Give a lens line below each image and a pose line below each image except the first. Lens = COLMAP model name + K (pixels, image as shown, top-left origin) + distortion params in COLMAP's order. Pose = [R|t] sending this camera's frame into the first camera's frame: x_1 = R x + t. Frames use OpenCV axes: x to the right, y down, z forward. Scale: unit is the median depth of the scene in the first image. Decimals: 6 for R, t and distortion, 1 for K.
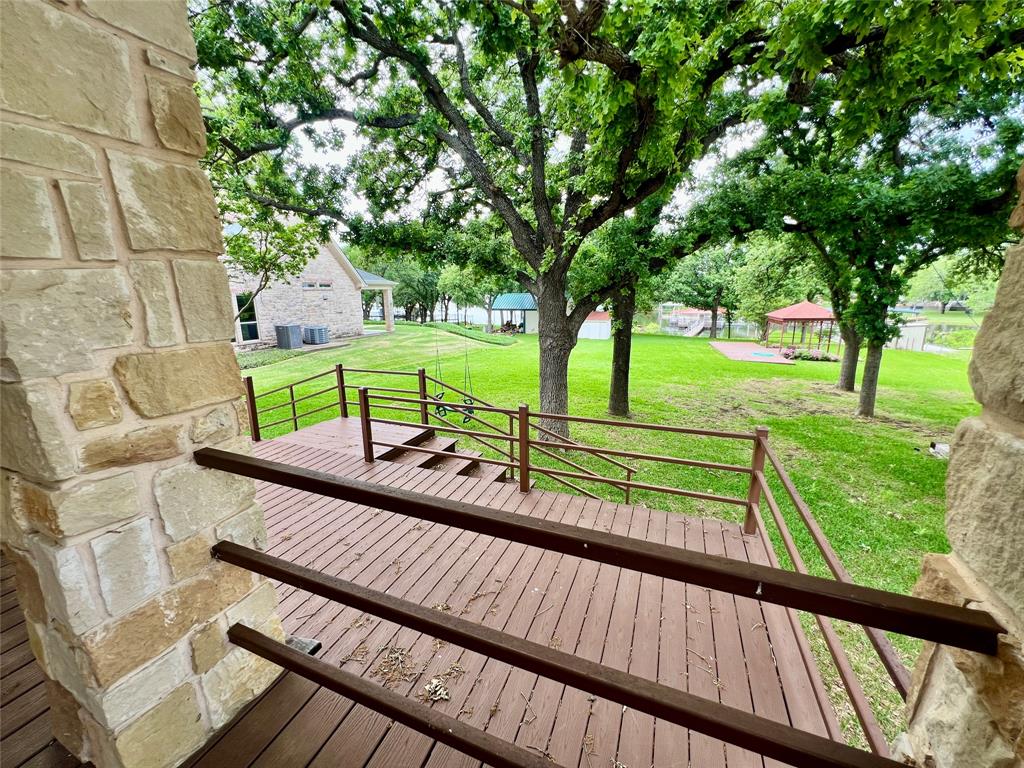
lens RADIAL K [[408.1, 0, 511.9], [0, 408.1, 383.3], [0, 0, 1]] dist [-0.006402, 0.000134]
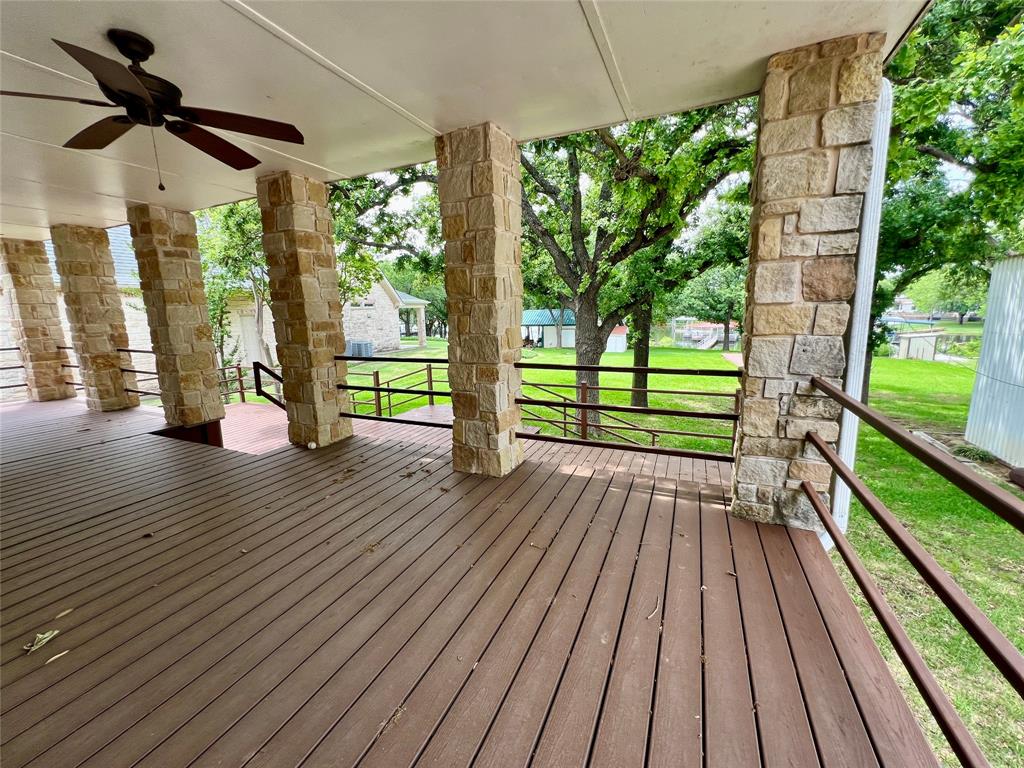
lens RADIAL K [[408.1, 0, 512.4], [0, 408.1, 381.6], [0, 0, 1]] dist [-0.006402, 0.000134]
pose [[0.999502, -0.007855, -0.030572, -0.050740], [0.006515, 0.999024, -0.043689, 0.030314], [0.030885, 0.043468, 0.998577, -0.137033]]
